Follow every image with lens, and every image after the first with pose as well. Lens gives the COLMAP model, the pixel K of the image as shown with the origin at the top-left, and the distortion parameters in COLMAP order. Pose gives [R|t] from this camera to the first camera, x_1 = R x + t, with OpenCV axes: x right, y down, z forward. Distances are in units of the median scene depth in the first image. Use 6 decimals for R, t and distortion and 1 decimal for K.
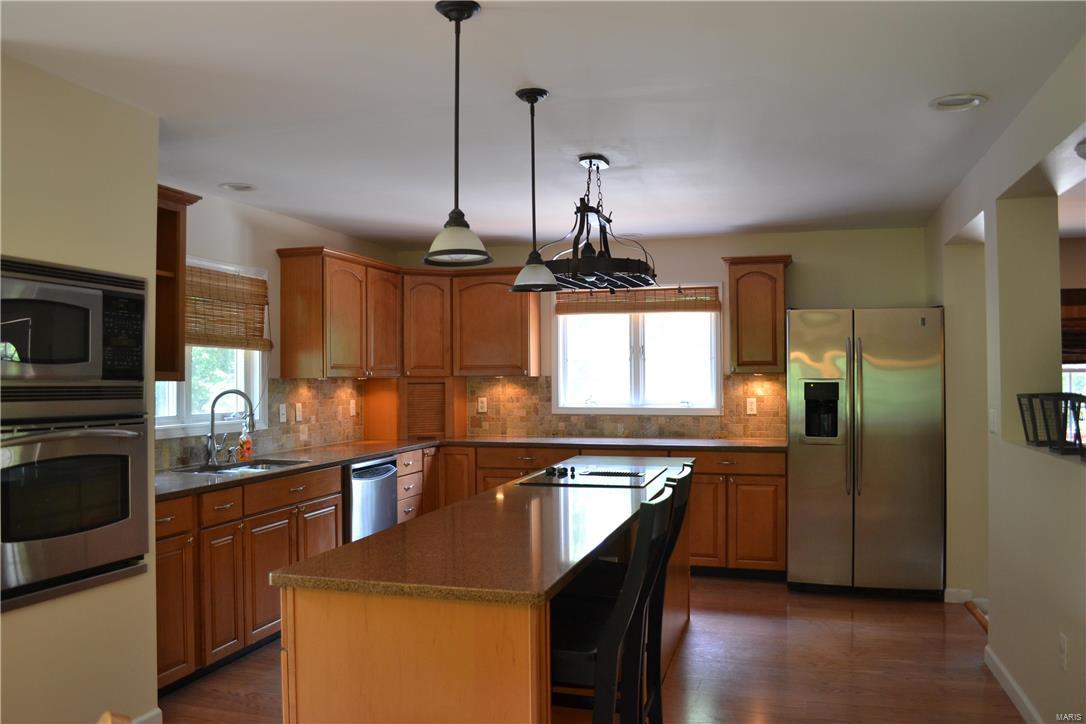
lens RADIAL K [[854.9, 0, 543.1], [0, 854.9, 365.6], [0, 0, 1]] dist [-0.088753, 0.000048]
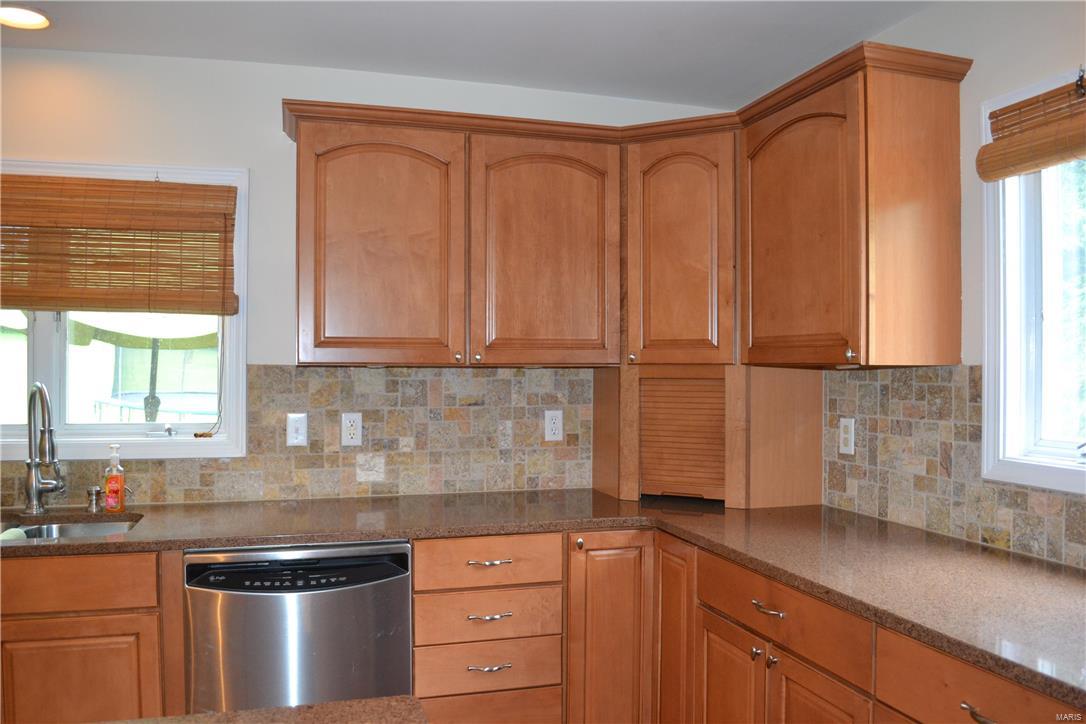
lens RADIAL K [[854.9, 0, 541.9], [0, 854.9, 364.2], [0, 0, 1]] dist [-0.088753, 0.000048]
pose [[0.542173, 0.003689, -0.840259, 0.200762], [0.003046, 0.999975, 0.006356, 0.009850], [0.840261, -0.006005, 0.542148, 0.715546]]
